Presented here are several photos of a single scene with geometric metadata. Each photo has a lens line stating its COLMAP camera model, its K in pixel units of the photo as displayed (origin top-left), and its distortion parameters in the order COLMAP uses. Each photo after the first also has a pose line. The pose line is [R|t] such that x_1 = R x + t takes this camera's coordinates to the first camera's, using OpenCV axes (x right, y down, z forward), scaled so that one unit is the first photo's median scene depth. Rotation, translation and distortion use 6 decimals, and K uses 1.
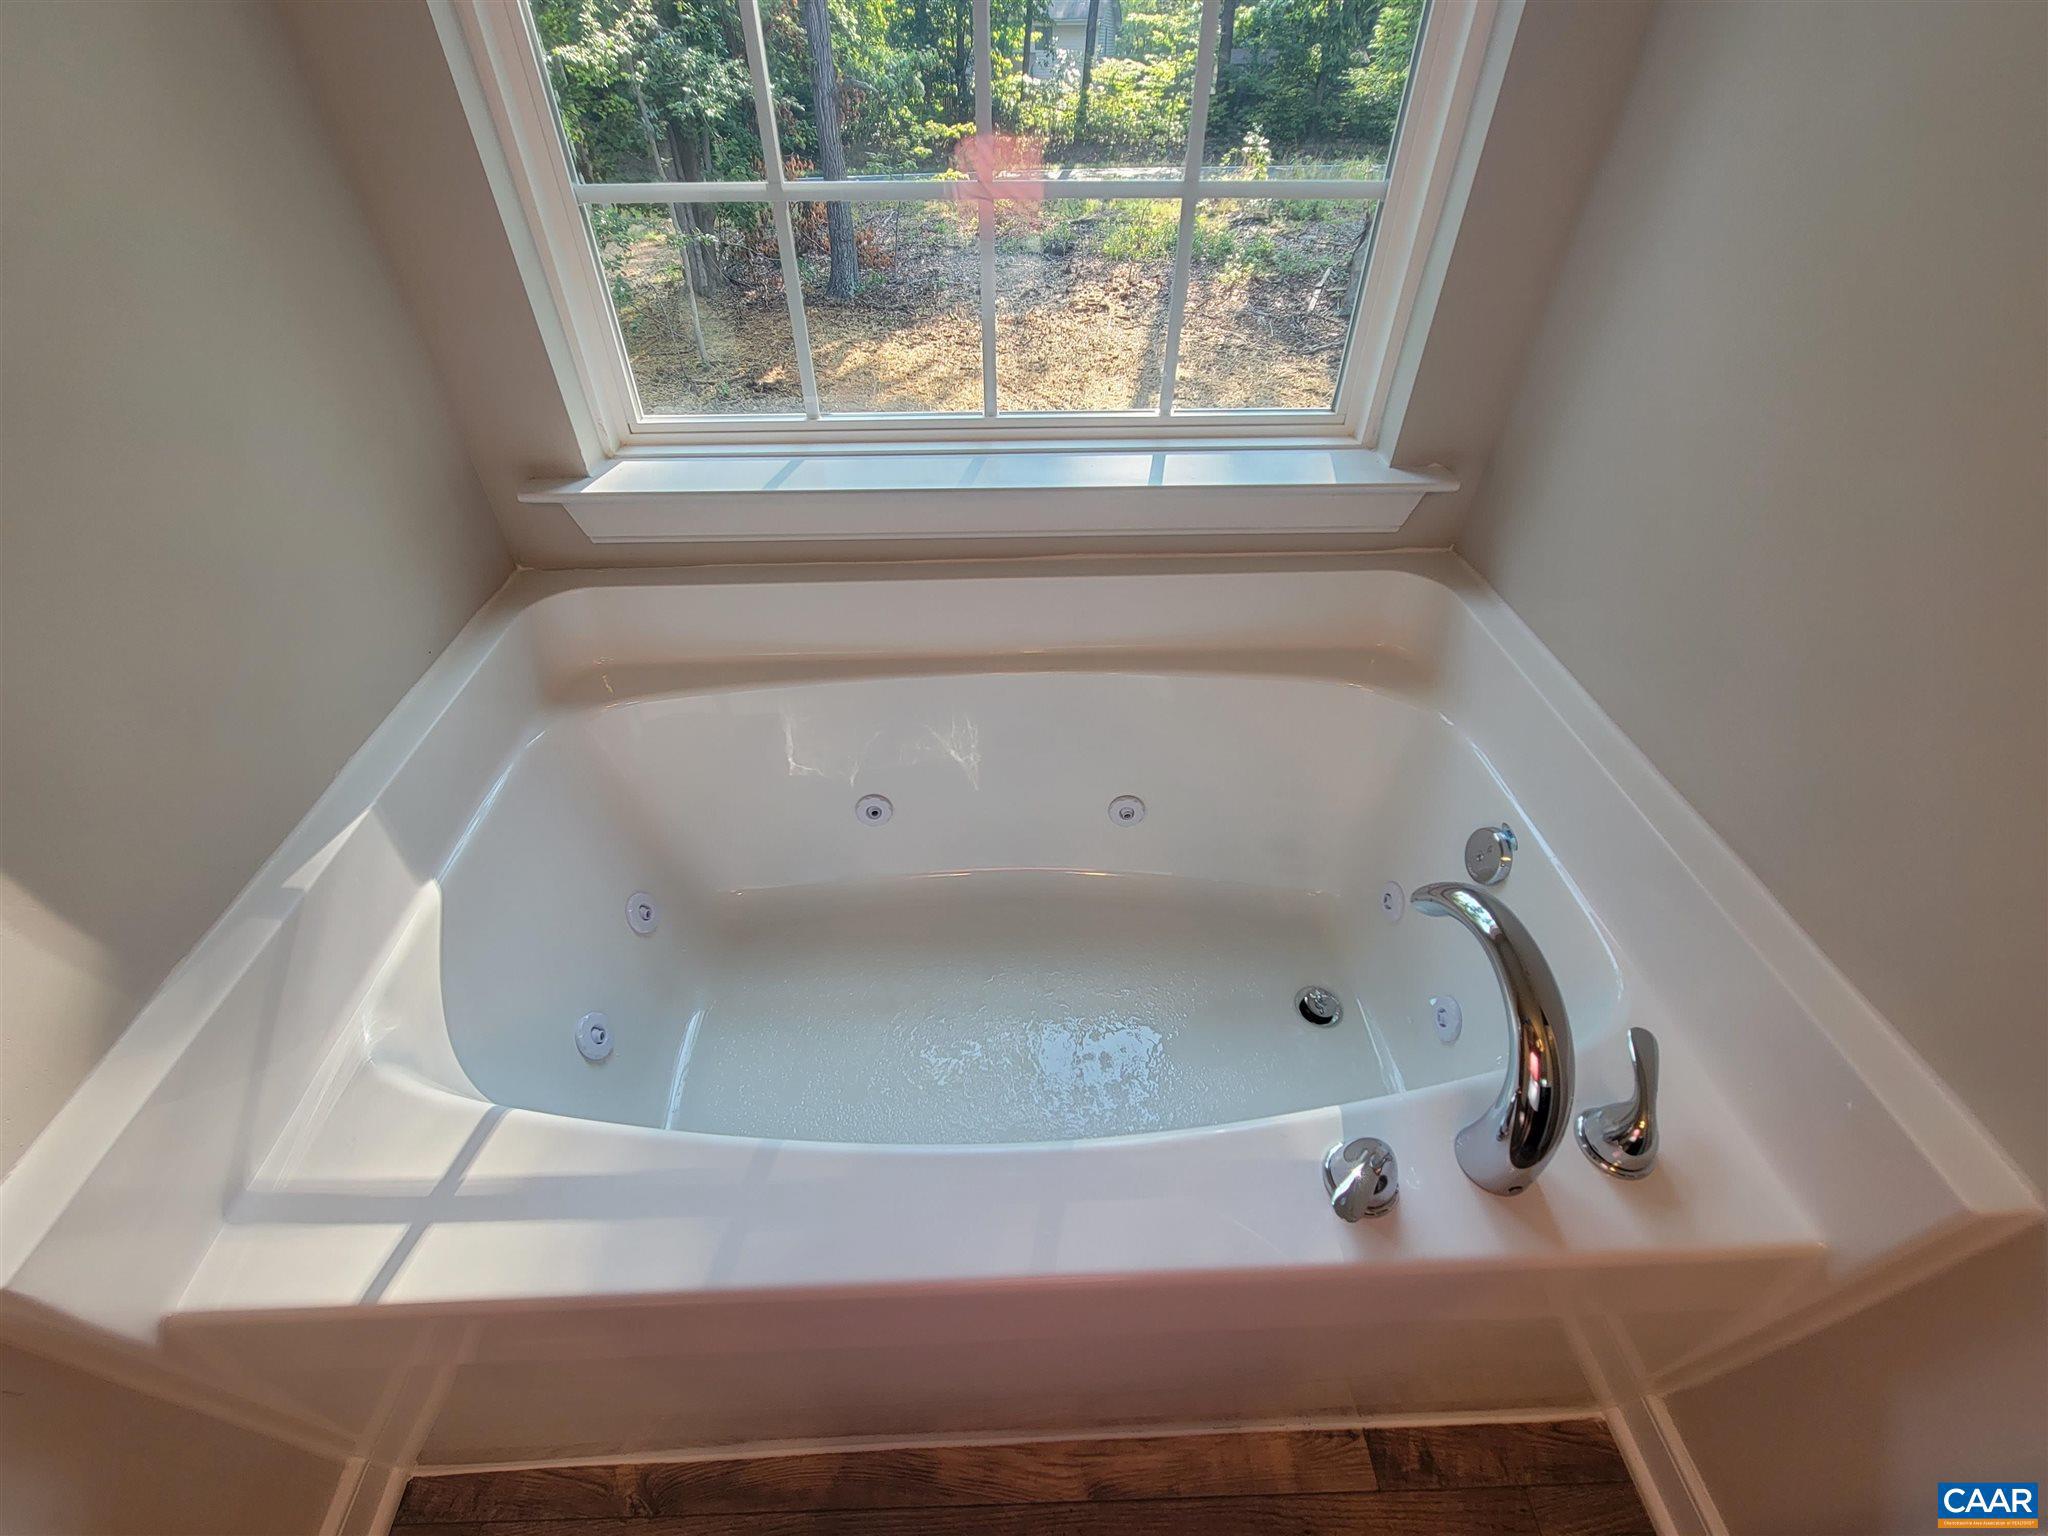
lens RADIAL K [[833.0, 0, 1009.3], [0, 833.0, 780.6], [0, 0, 1]] dist [-0.003872, 0.000302]
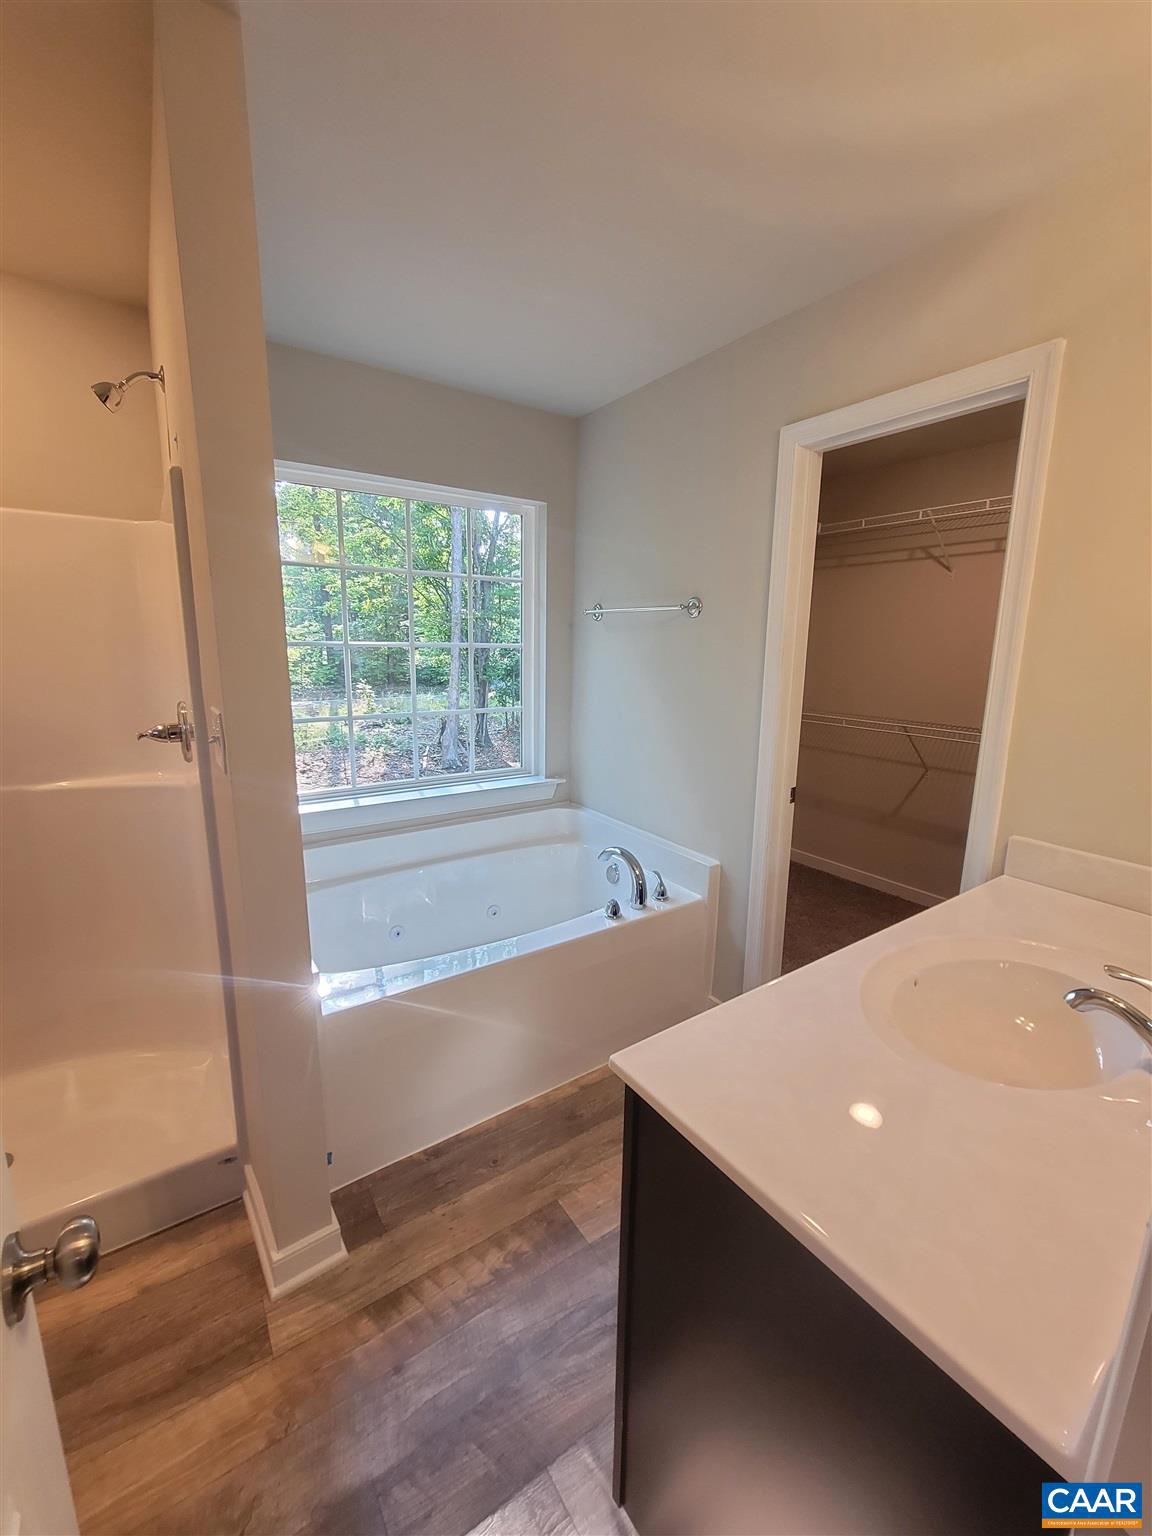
lens RADIAL K [[624.7, 0, 577.1], [0, 624.7, 765.5], [0, 0, 1]] dist [-0.003872, 0.000302]
pose [[0.839884, -0.092842, 0.534767, -0.051976], [0.349288, 0.846590, -0.401601, 0.042470], [-0.415443, 0.524086, 0.743466, -0.063561]]
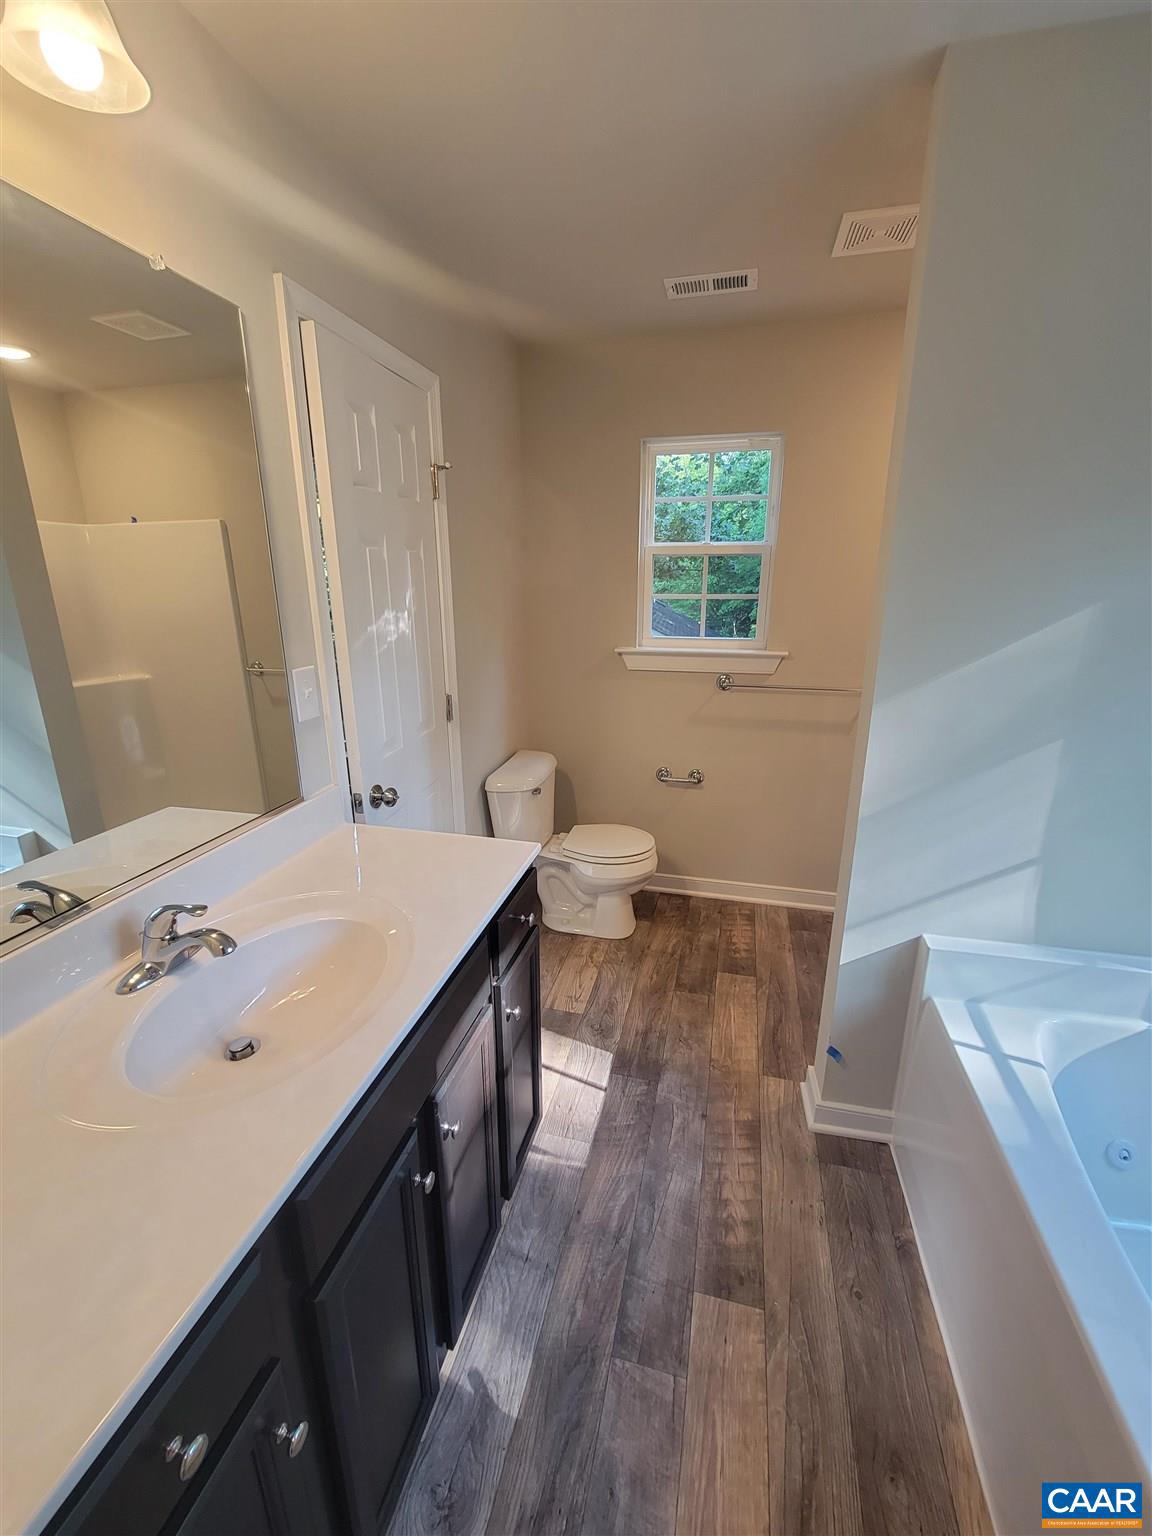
lens RADIAL K [[624.7, 0, 578.2], [0, 624.7, 769.1], [0, 0, 1]] dist [-0.003872, 0.000302]
pose [[-0.274735, 0.273377, -0.921838, 0.047082], [-0.641670, 0.661881, 0.387521, 0.000960], [0.716087, 0.697982, -0.006424, -0.019853]]
